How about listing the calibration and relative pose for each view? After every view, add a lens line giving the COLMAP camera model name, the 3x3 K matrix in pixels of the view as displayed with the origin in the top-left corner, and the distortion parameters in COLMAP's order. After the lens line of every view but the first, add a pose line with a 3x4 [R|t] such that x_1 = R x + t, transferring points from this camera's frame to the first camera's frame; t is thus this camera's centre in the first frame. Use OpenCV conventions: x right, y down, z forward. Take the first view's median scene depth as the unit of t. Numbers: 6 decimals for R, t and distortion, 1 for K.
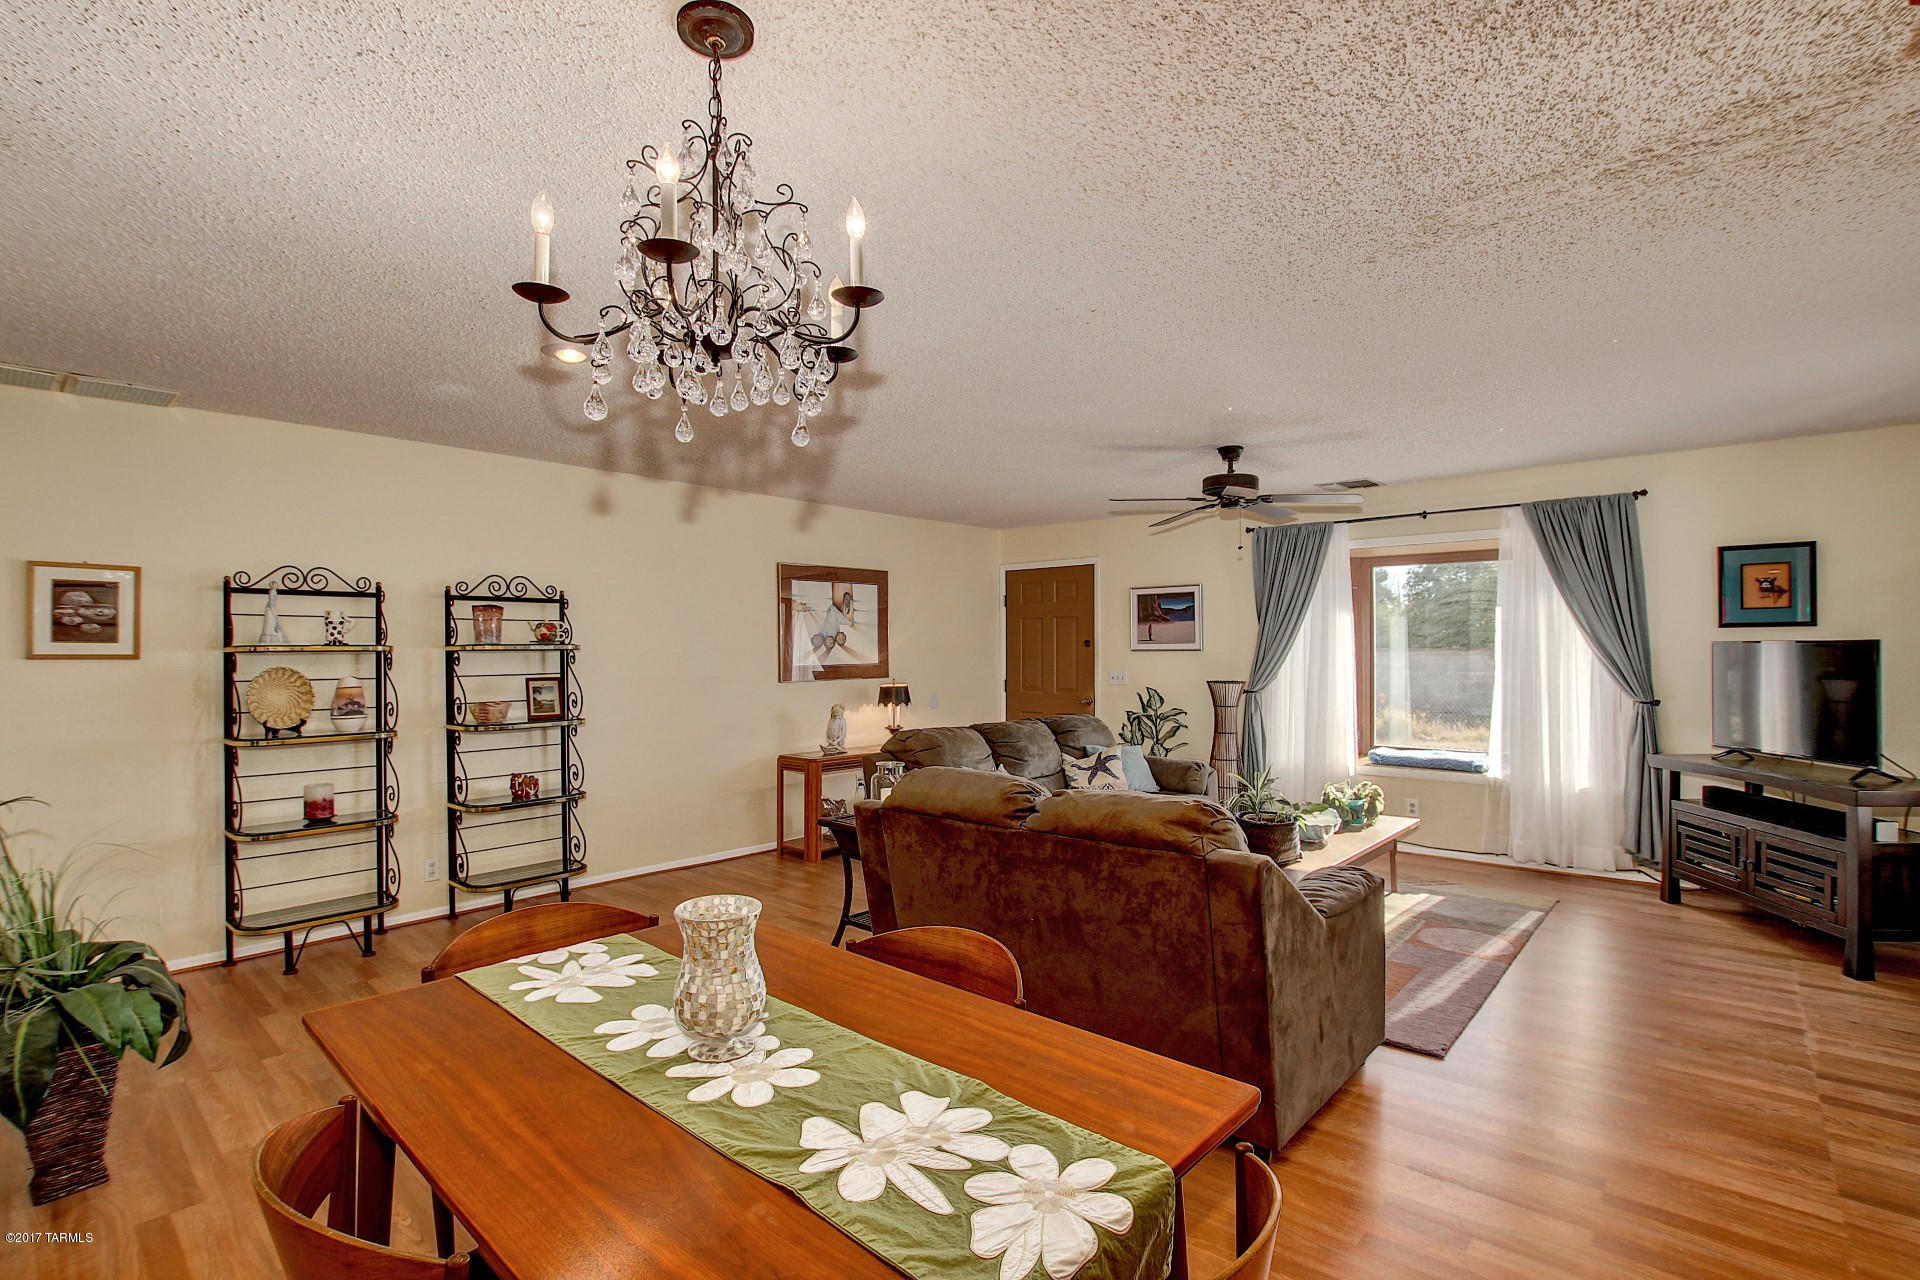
lens RADIAL K [[890.3, 0, 965.1], [0, 890.3, 648.7], [0, 0, 1]] dist [-0.037516, 0.007187]
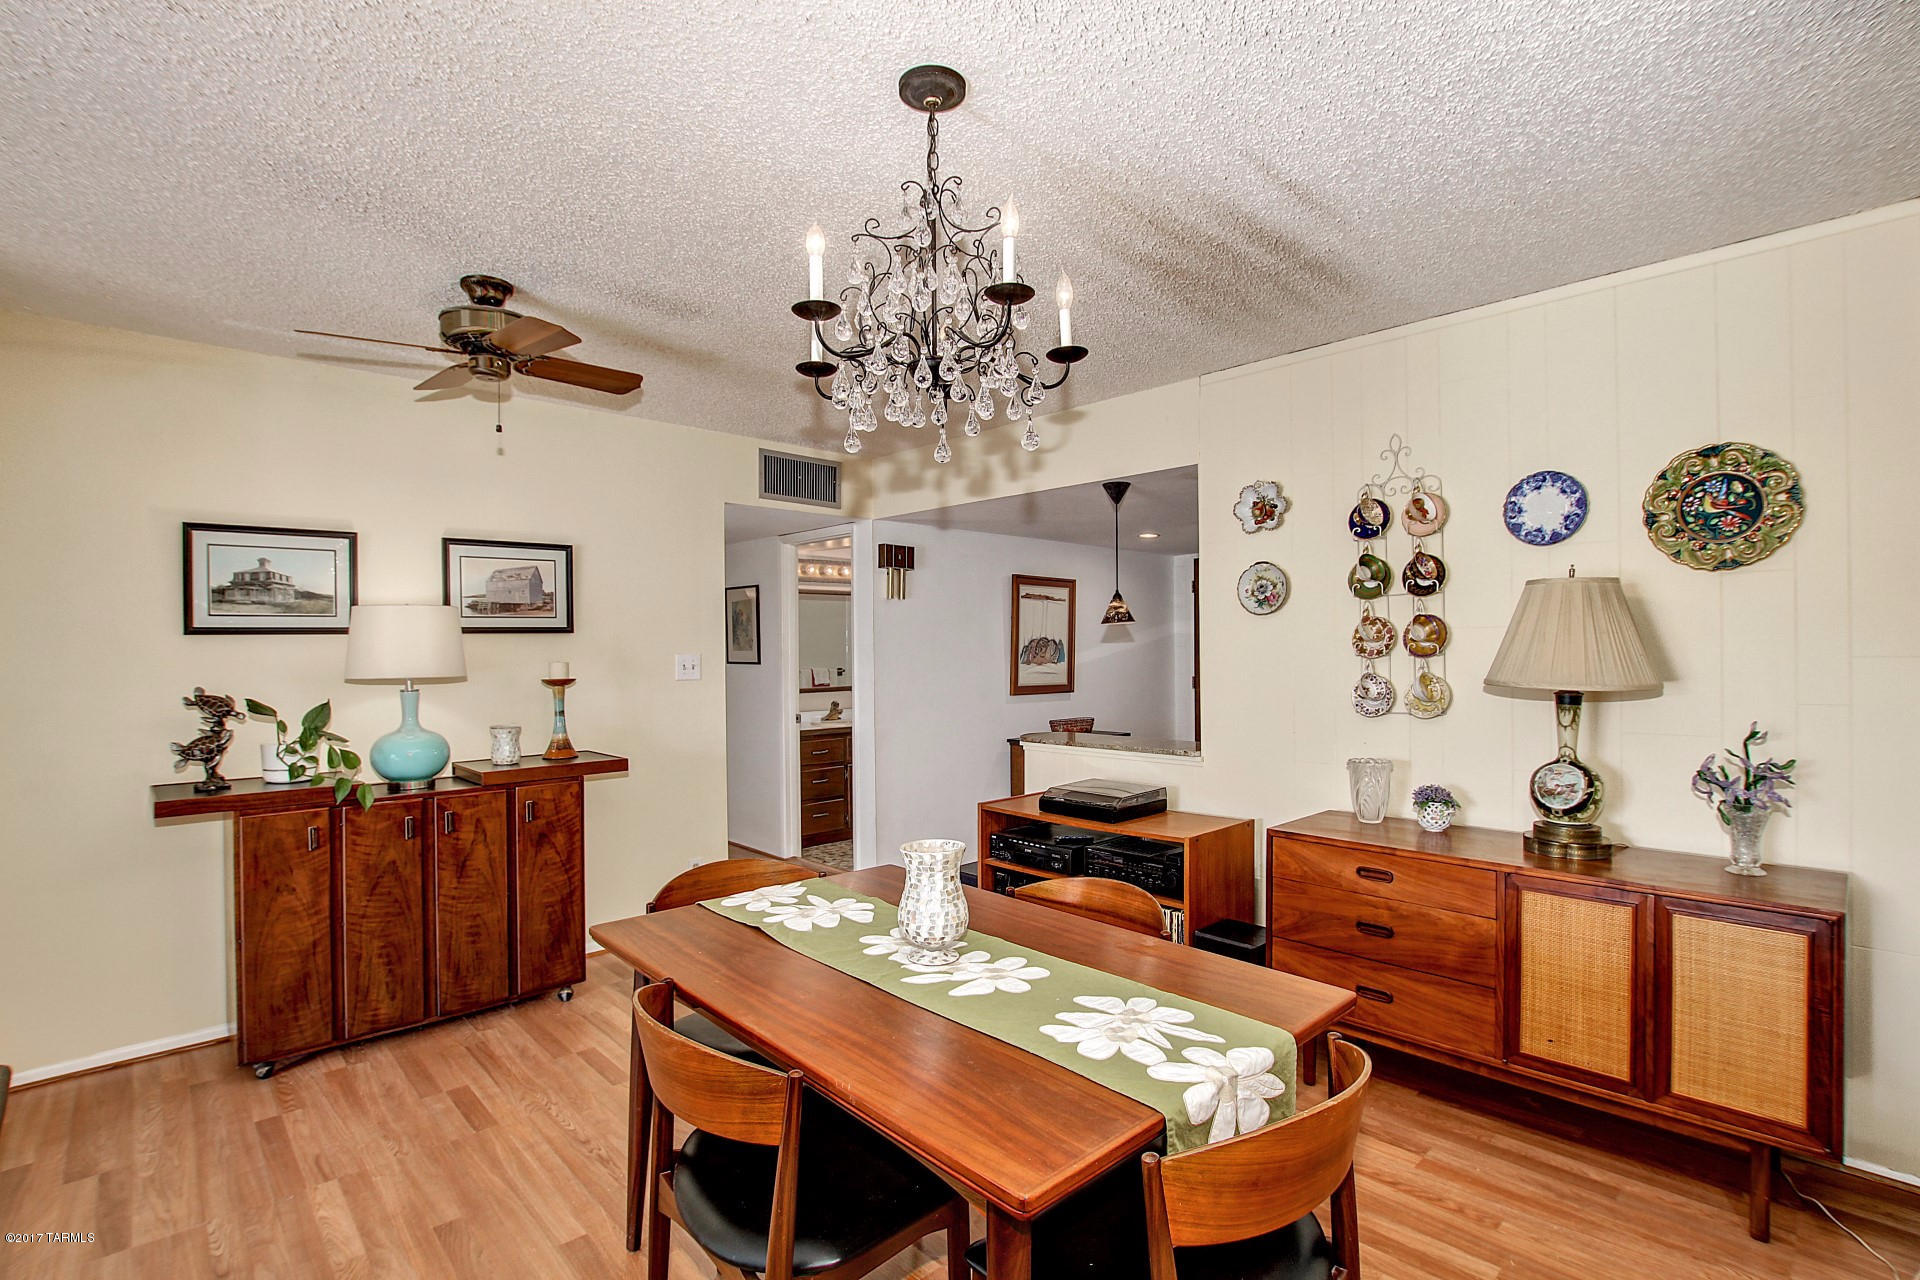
lens RADIAL K [[890.3, 0, 965.1], [0, 890.3, 648.7], [0, 0, 1]] dist [-0.037516, 0.007187]
pose [[-0.995869, 0.019343, 0.088713, -0.152871], [0.019274, 0.999813, -0.001633, 0.002899], [-0.088728, 0.000083, -0.996056, 0.781247]]
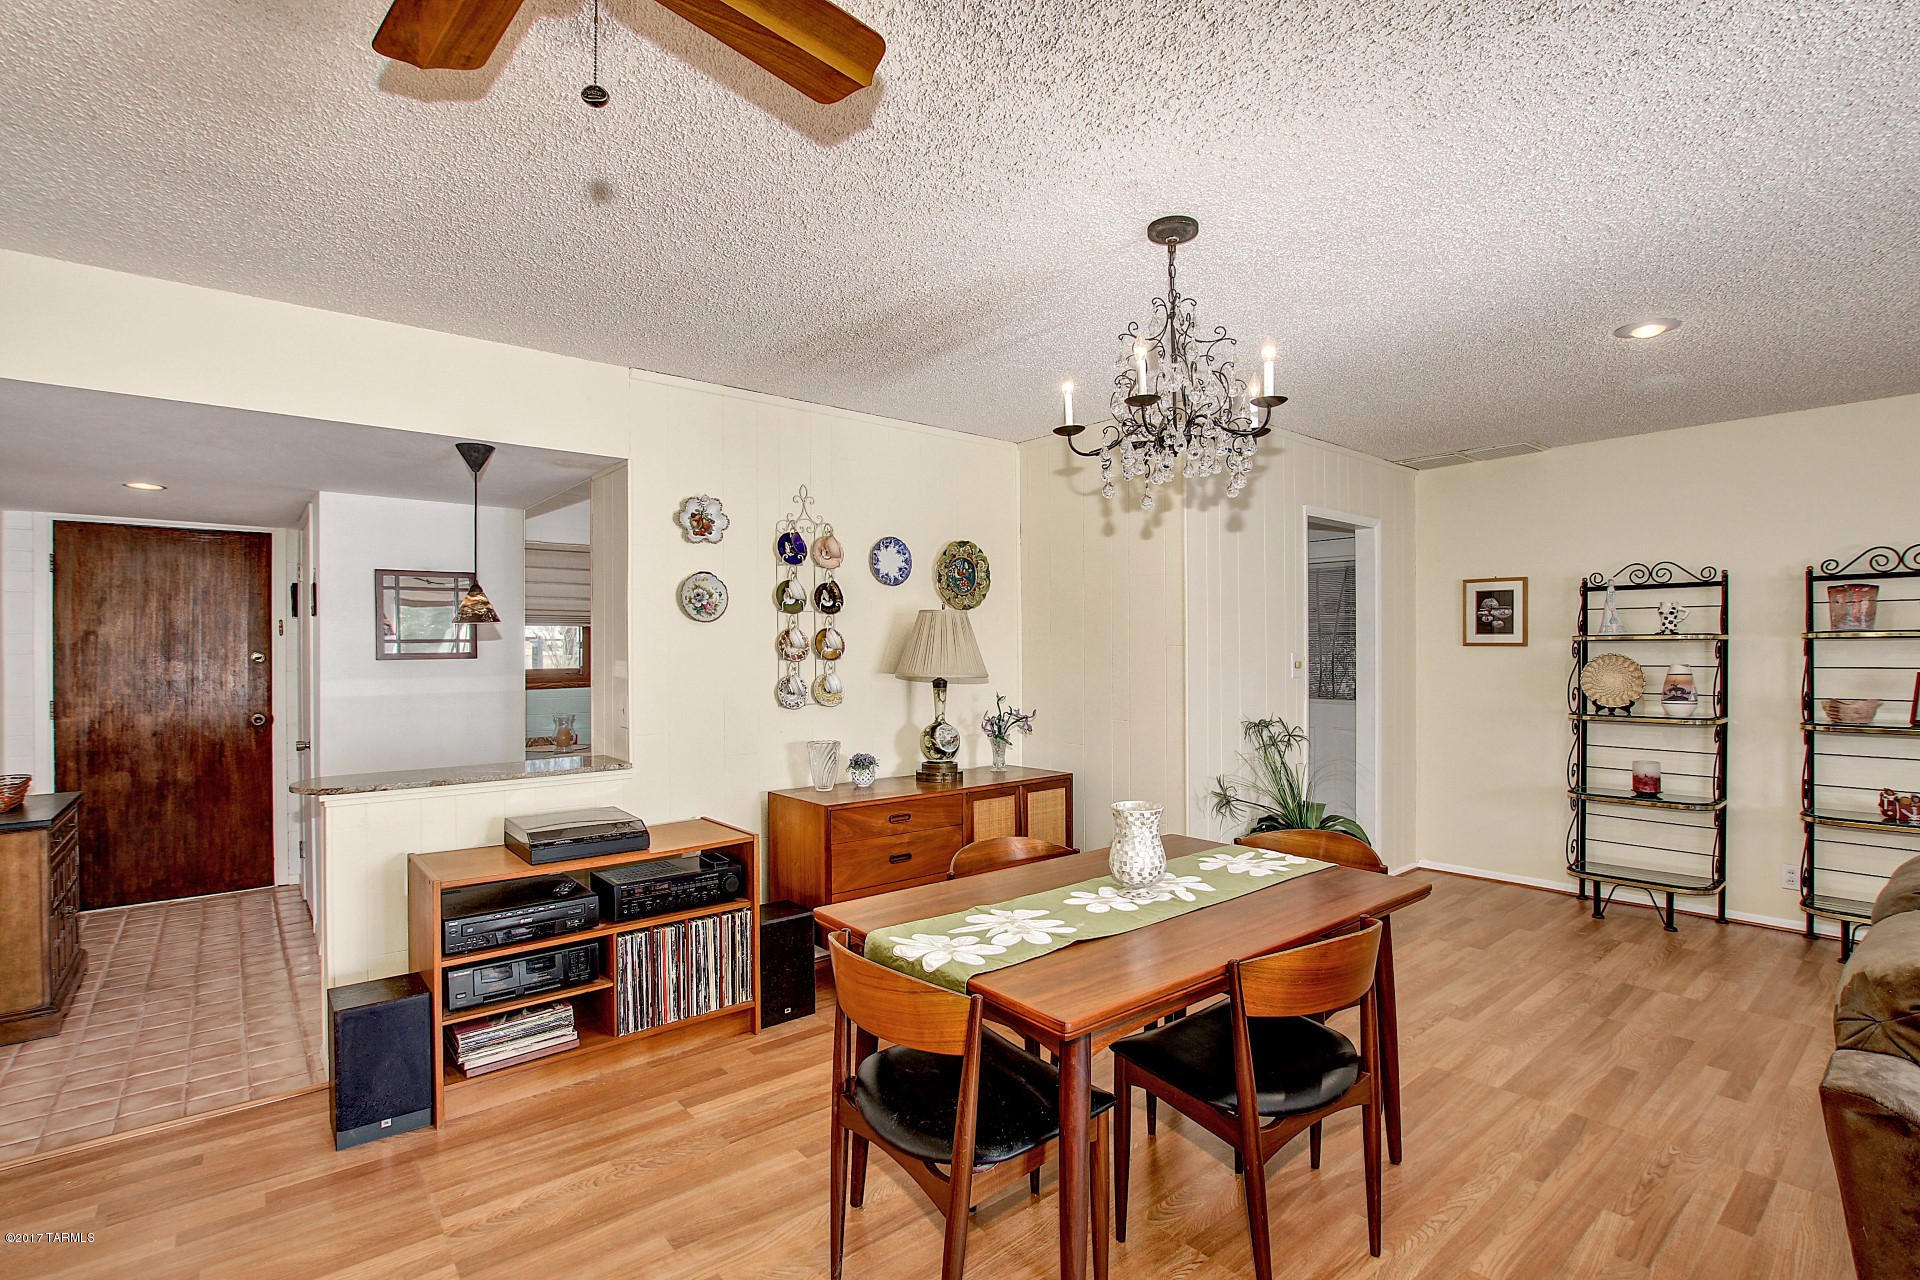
lens RADIAL K [[890.3, 0, 965.1], [0, 890.3, 648.7], [0, 0, 1]] dist [-0.037516, 0.007187]
pose [[-0.156149, 0.009205, -0.987691, 0.465633], [0.009389, 0.999925, 0.007834, -0.002722], [0.987689, -0.008050, -0.156224, 0.324173]]
